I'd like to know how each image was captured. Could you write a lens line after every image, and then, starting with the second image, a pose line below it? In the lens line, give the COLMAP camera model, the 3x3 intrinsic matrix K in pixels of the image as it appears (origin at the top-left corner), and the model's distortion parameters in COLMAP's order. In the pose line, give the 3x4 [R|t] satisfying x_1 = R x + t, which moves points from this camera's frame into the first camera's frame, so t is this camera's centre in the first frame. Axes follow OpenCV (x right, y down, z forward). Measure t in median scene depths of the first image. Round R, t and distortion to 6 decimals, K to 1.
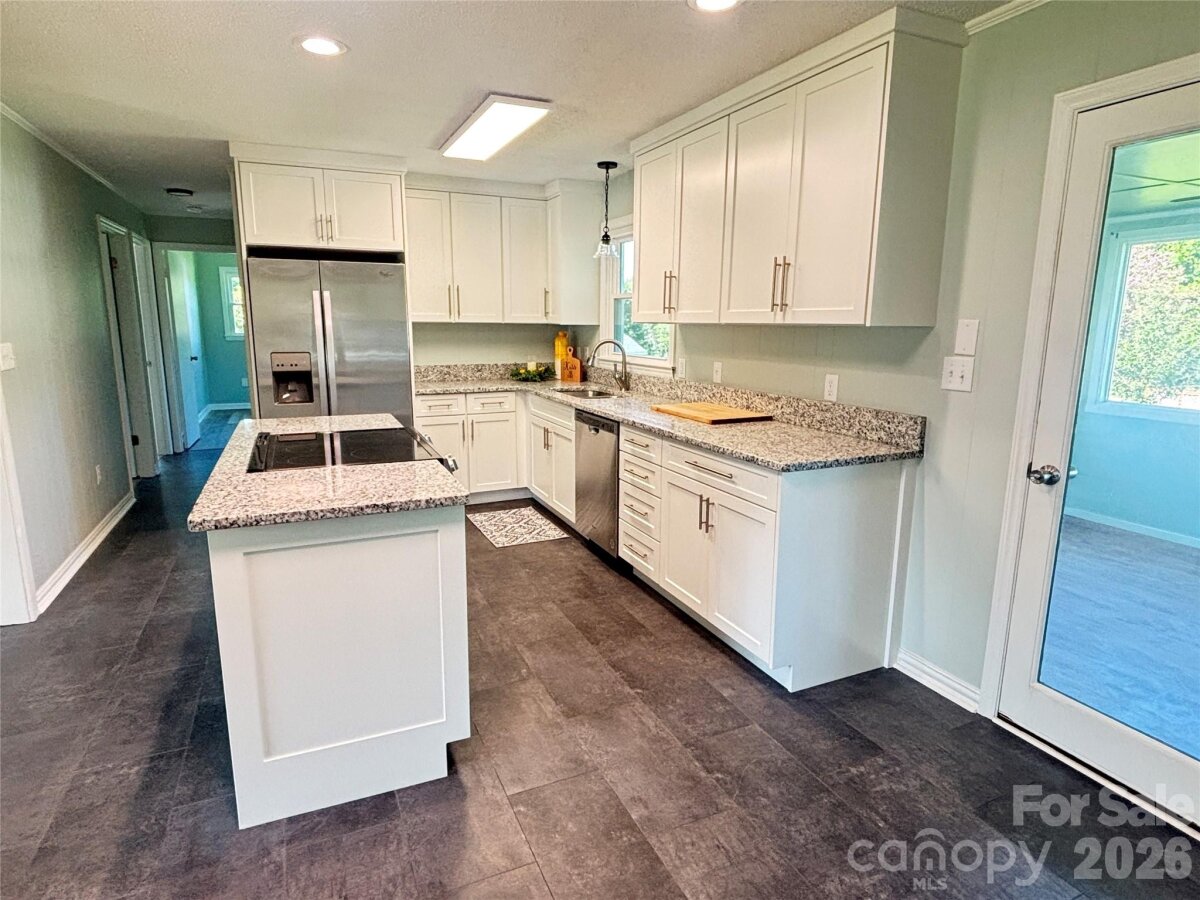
lens RADIAL K [[671.6, 0, 592.9], [0, 671.6, 451.7], [0, 0, 1]] dist [-0.001040, -0.002441]
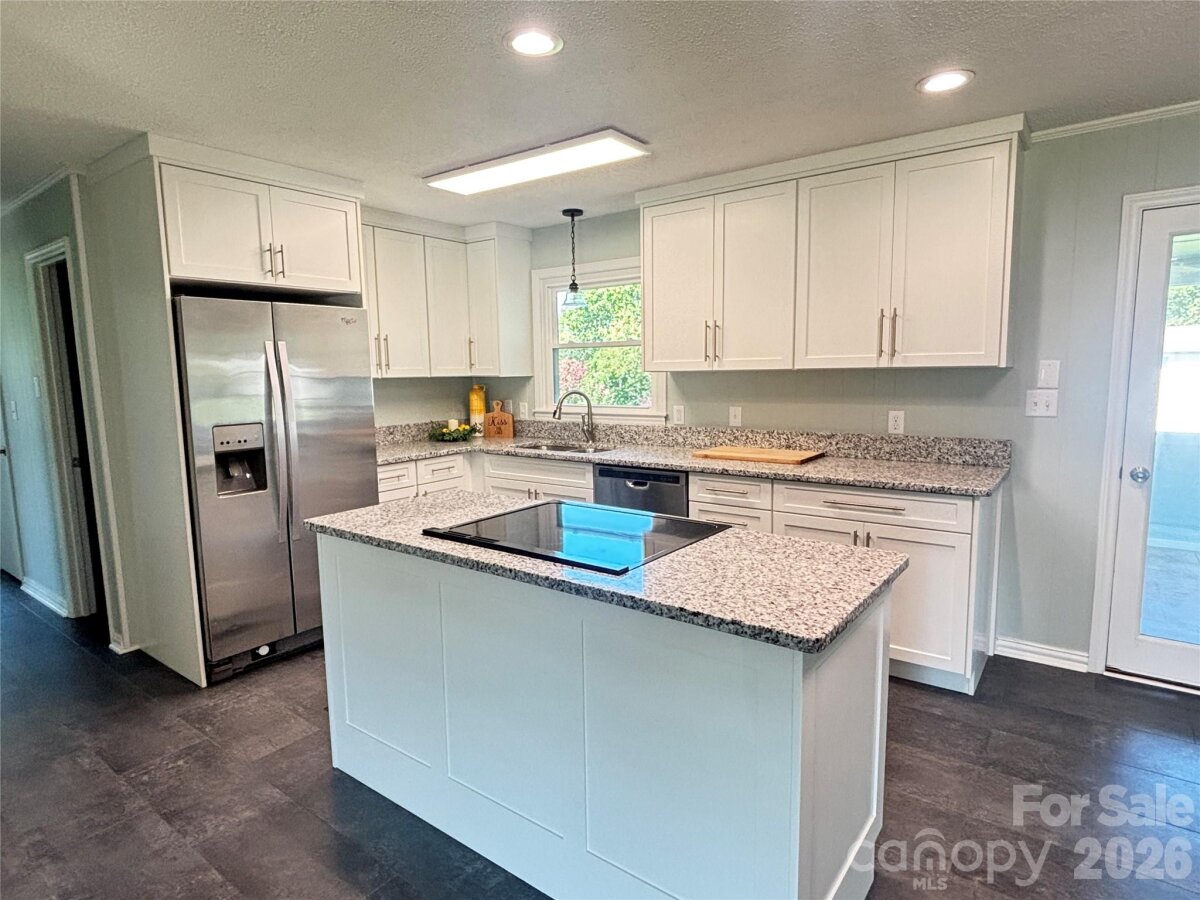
lens RADIAL K [[671.6, 0, 592.9], [0, 671.6, 451.7], [0, 0, 1]] dist [-0.001040, -0.002441]
pose [[0.874373, -0.082838, 0.478131, -0.510730], [0.117068, 0.992228, -0.042180, -0.046004], [-0.470921, 0.092855, 0.877275, 0.195084]]
